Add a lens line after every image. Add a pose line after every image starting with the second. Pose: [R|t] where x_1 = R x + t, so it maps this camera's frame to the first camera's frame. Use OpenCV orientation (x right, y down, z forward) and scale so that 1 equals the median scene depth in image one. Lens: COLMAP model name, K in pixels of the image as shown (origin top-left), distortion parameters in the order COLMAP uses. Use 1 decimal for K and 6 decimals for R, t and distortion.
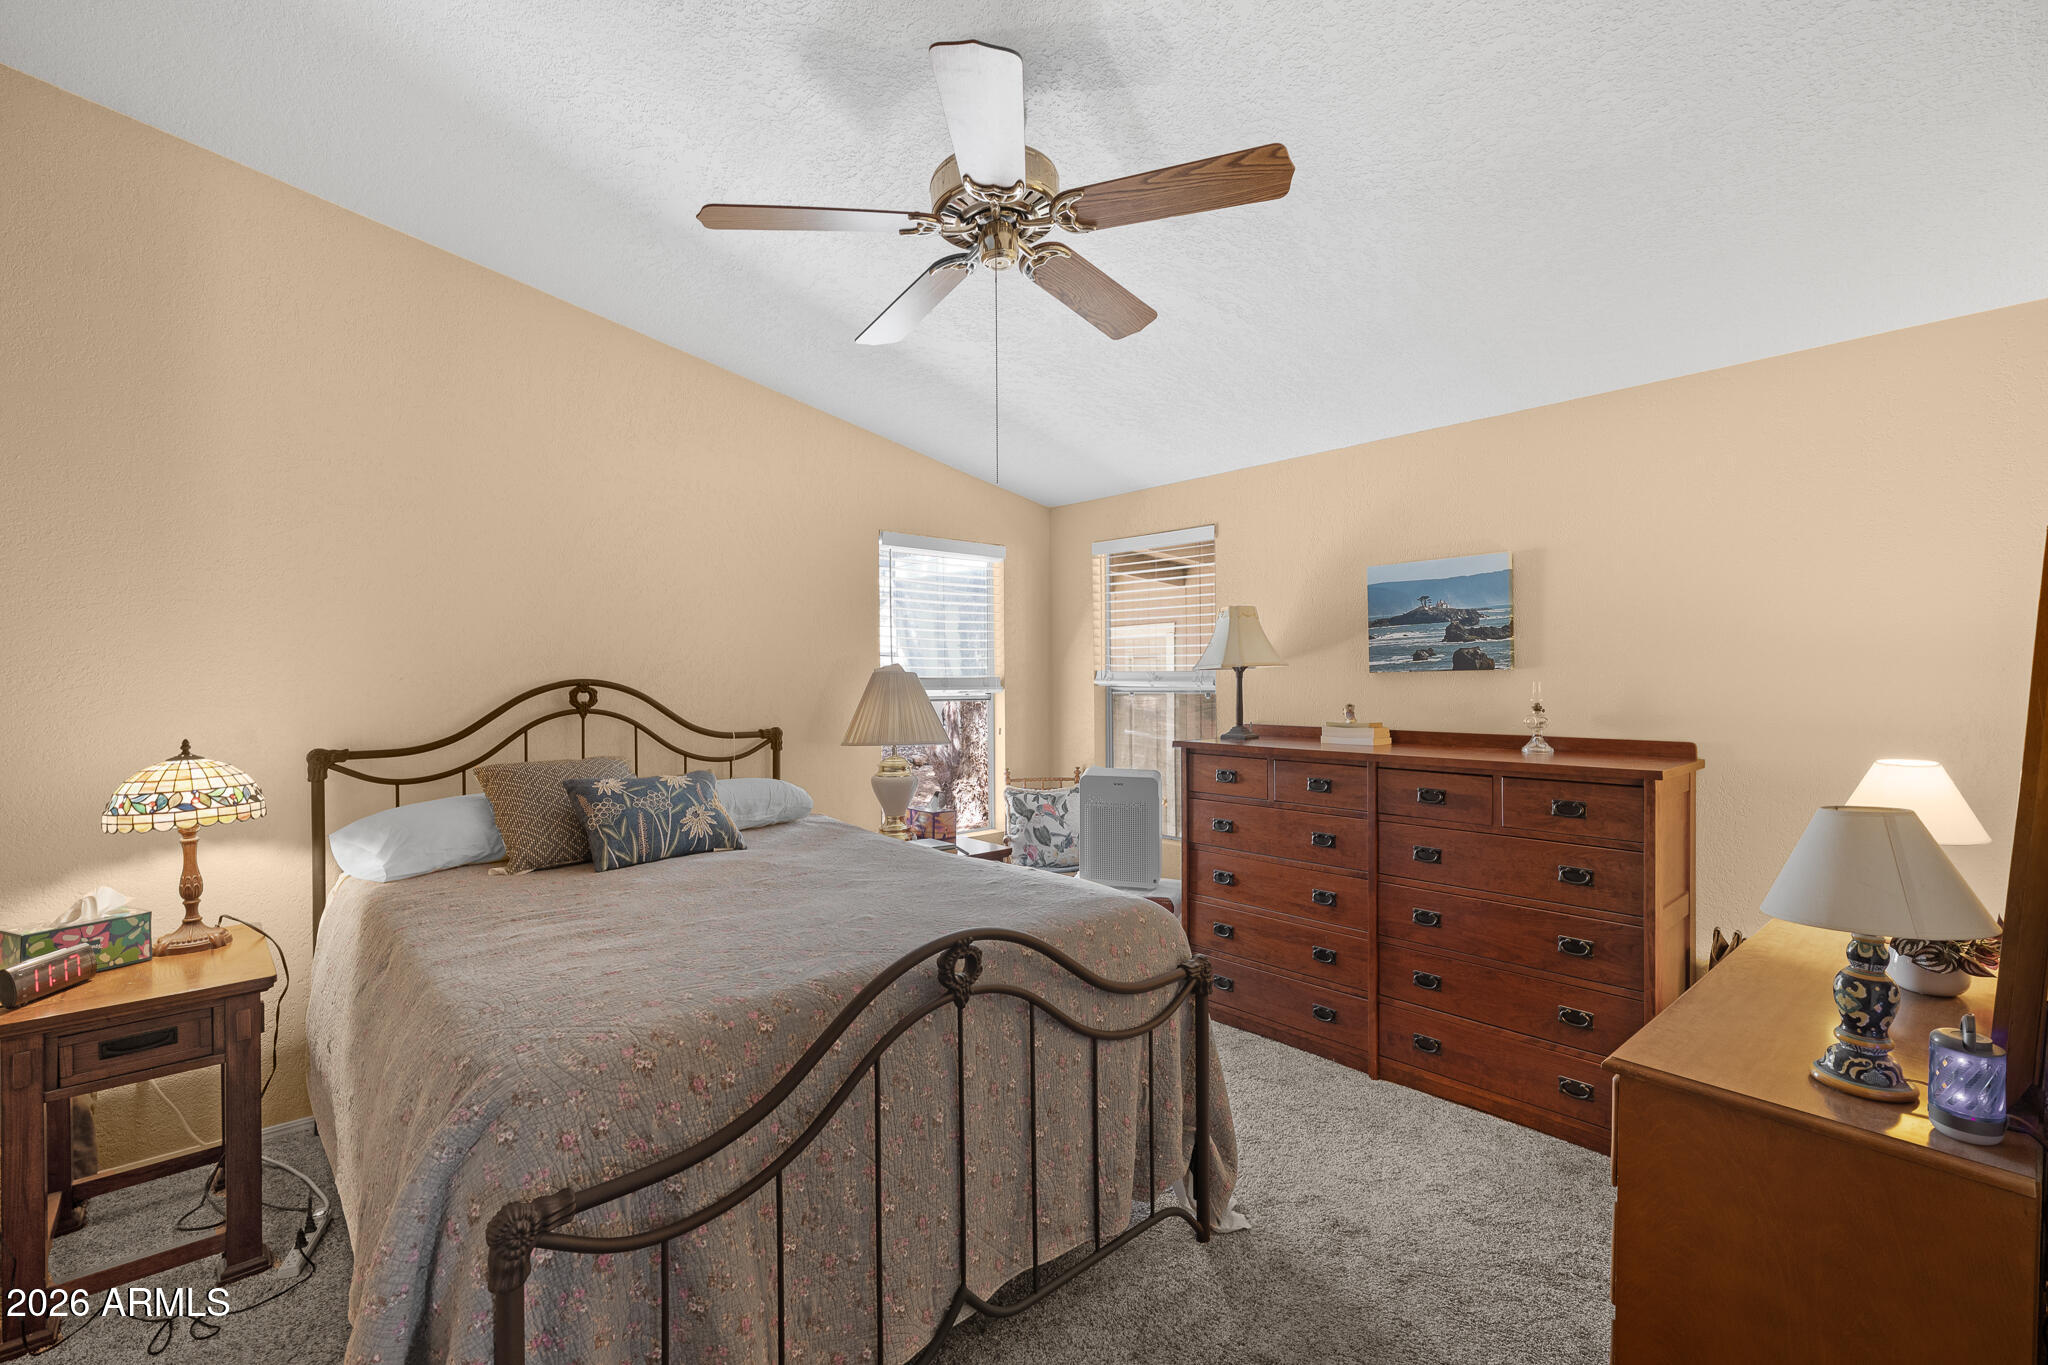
lens RADIAL K [[878.6, 0, 1023.2], [0, 878.6, 659.6], [0, 0, 1]] dist [-0.000186, 0.000006]
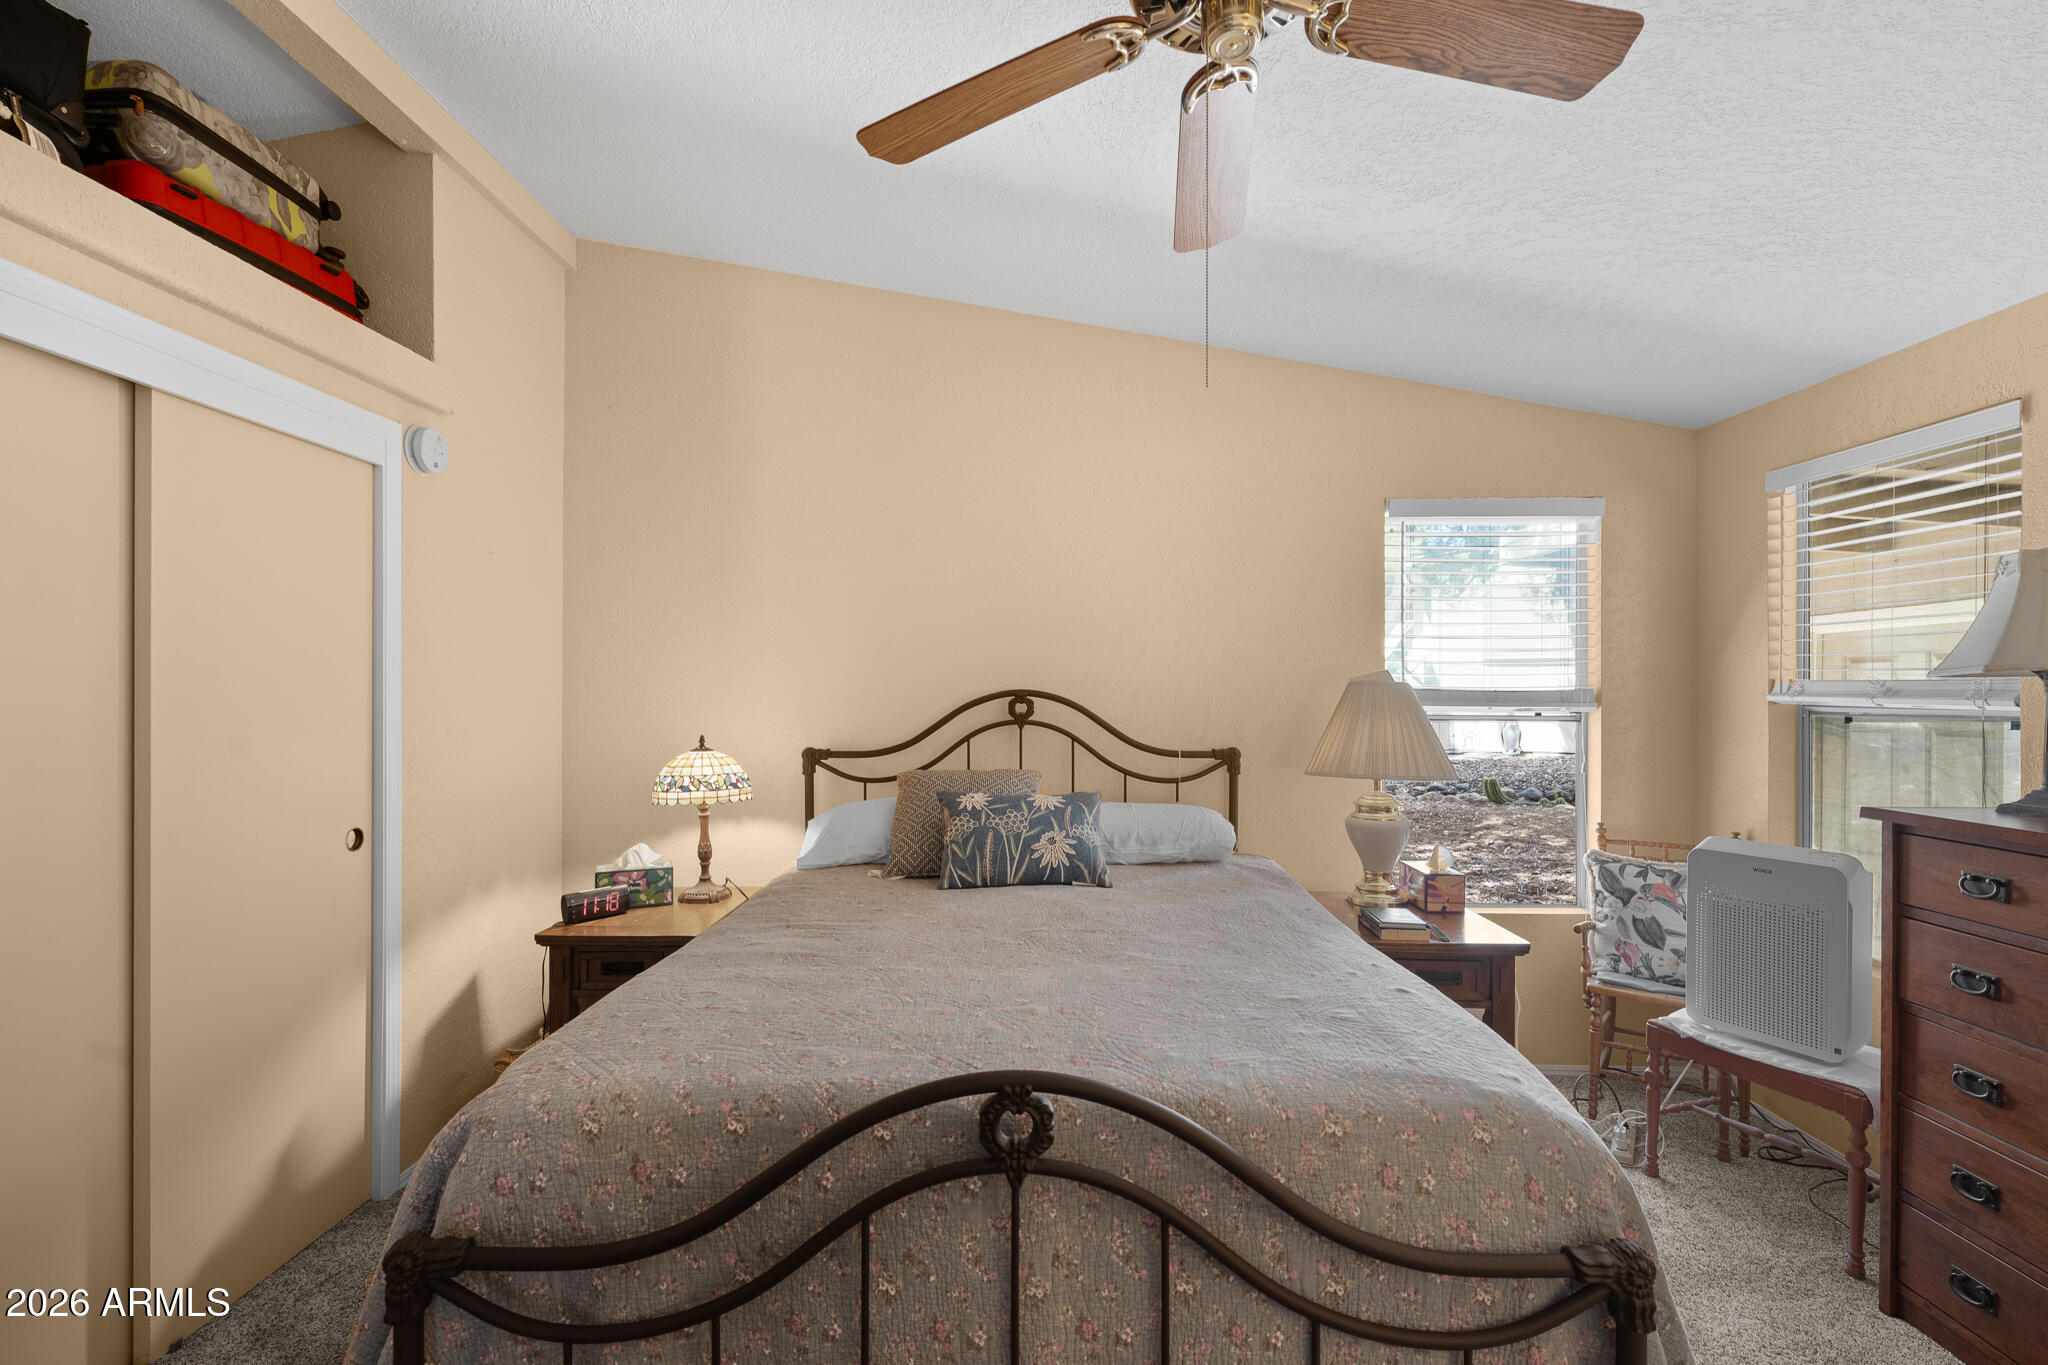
lens RADIAL K [[908.9, 0, 1024.0], [0, 908.9, 682.5], [0, 0, 1]] dist [-0.000581, -0.000019]
pose [[0.725677, -0.001028, -0.688034, 0.250509], [0.010241, 0.999904, 0.009307, 0.006077], [0.687959, -0.013800, 0.725618, 0.317655]]
